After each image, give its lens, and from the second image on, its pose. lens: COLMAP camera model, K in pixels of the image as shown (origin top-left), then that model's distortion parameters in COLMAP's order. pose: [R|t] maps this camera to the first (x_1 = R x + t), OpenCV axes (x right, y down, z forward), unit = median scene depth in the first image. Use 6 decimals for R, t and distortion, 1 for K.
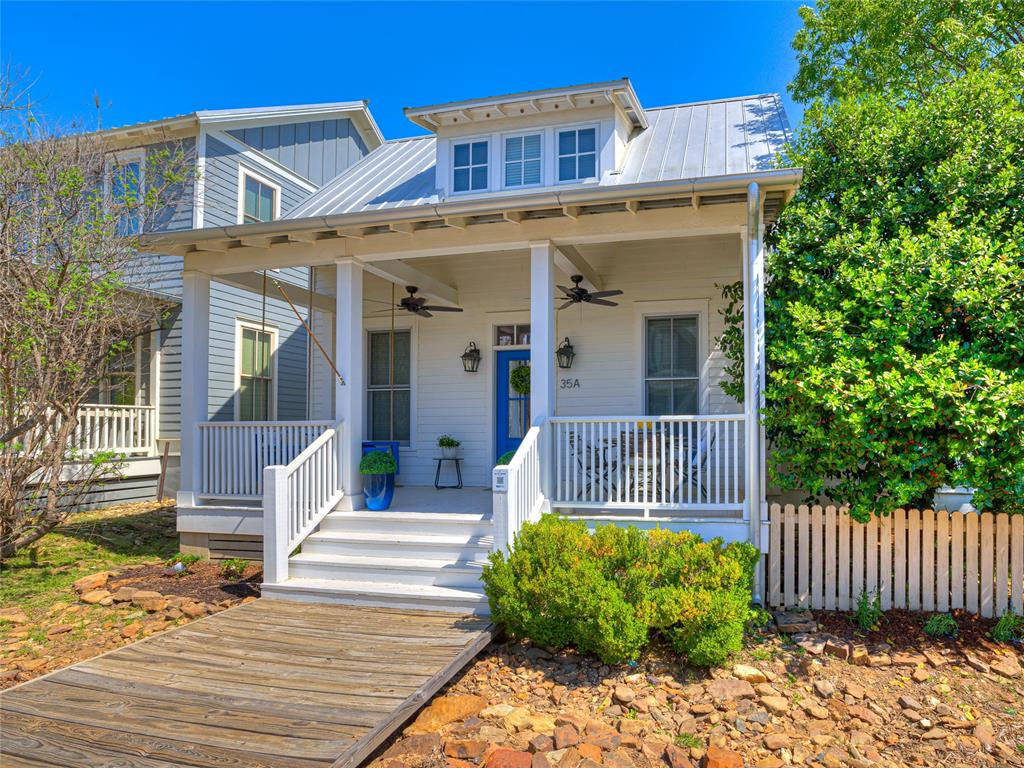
lens RADIAL K [[517.1, 0, 636.9], [0, 517.1, 417.8], [0, 0, 1]] dist [-0.045180, 0.020624]
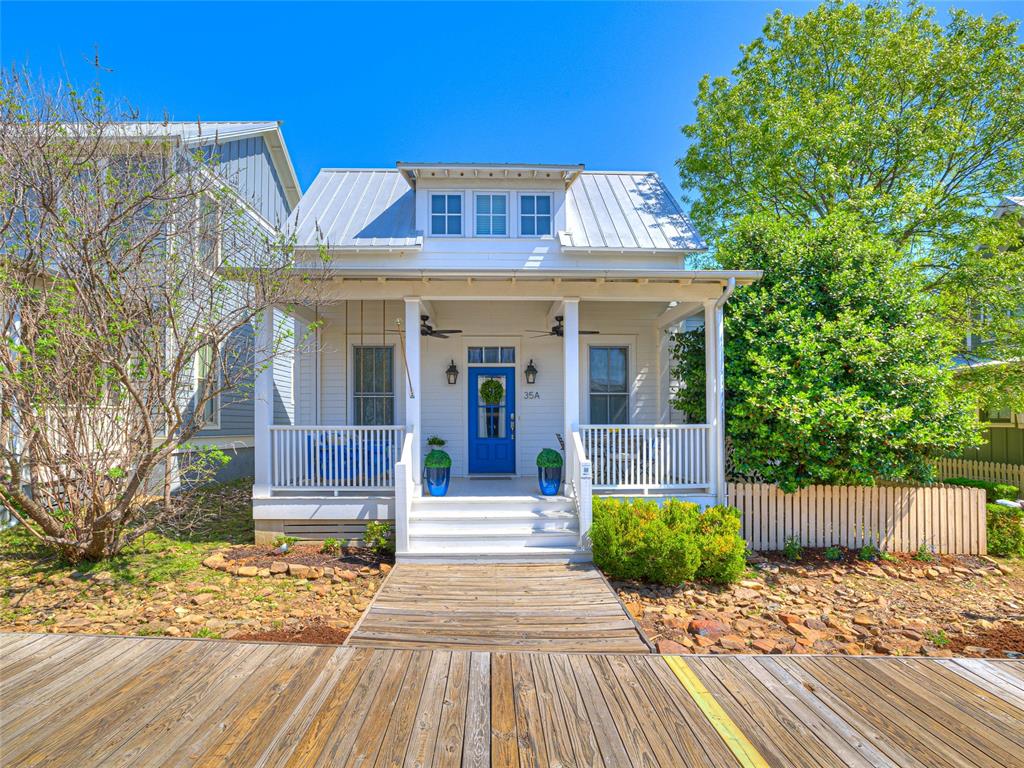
lens RADIAL K [[495.3, 0, 508.1], [0, 495.3, 411.2], [0, 0, 1]] dist [-0.042529, 0.015697]
pose [[0.977885, 0.011296, 0.208836, -0.569117], [-0.011684, 0.999932, 0.000626, -0.034093], [-0.208815, -0.003052, 0.977950, -0.244123]]
